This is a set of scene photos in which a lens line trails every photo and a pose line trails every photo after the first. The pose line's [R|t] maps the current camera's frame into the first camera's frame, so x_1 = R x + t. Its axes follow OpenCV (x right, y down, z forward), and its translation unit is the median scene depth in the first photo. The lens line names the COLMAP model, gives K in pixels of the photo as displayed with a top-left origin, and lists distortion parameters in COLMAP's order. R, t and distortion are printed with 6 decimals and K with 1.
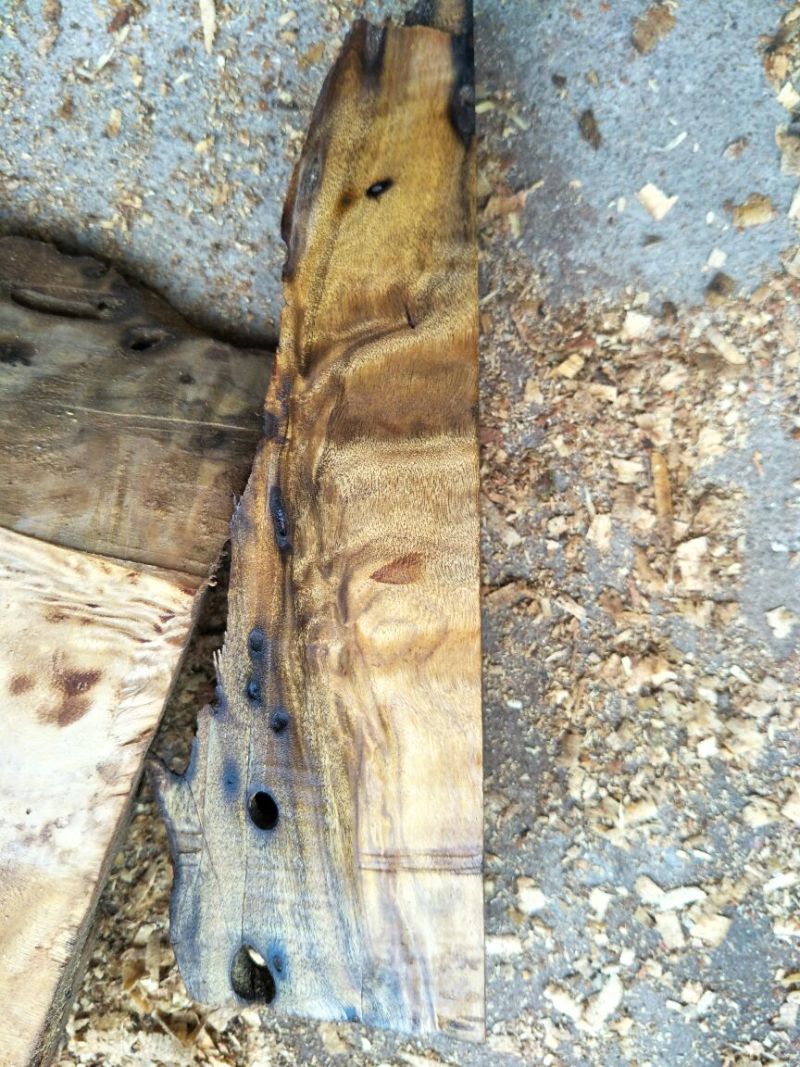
lens RADIAL K [[944.7, 0, 448.3], [0, 944.7, 531.8], [0, 0, 1]] dist [-0.021871, 0.002208]
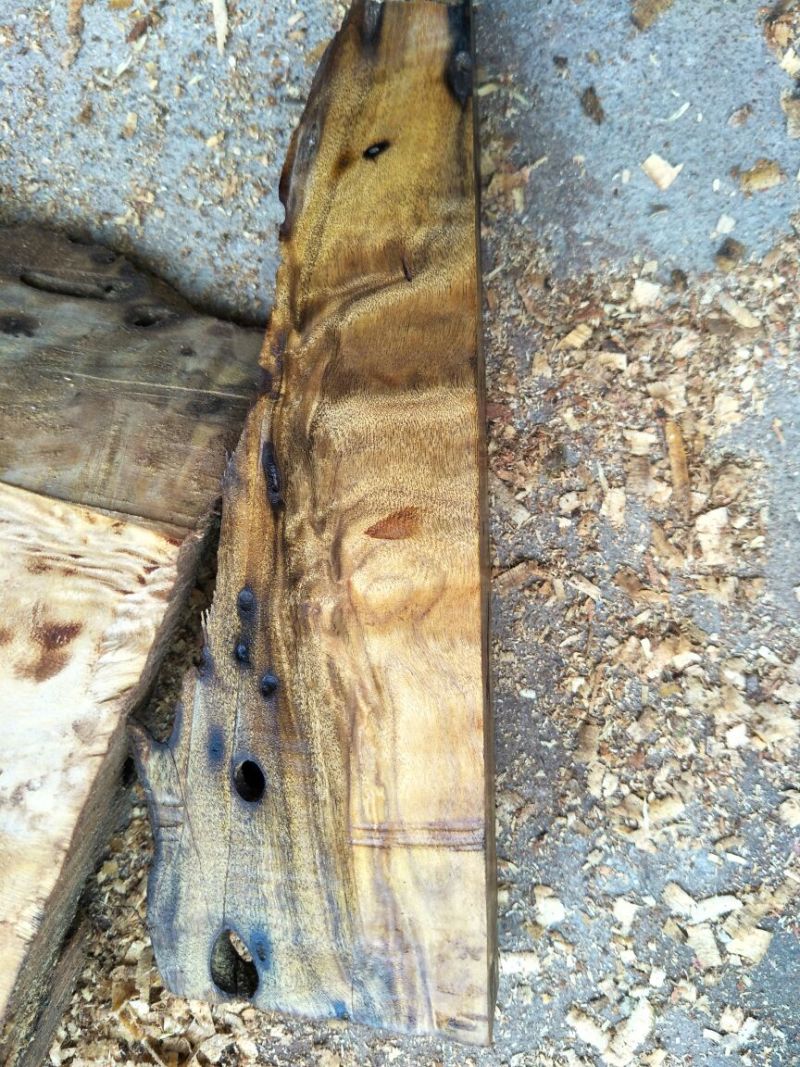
lens RADIAL K [[944.7, 0, 448.3], [0, 944.7, 531.8], [0, 0, 1]] dist [-0.021871, 0.002208]
pose [[0.998473, -0.011968, -0.053921, 0.045504], [0.005834, 0.993634, -0.112508, 0.133029], [0.054924, 0.112022, 0.992187, 0.048613]]
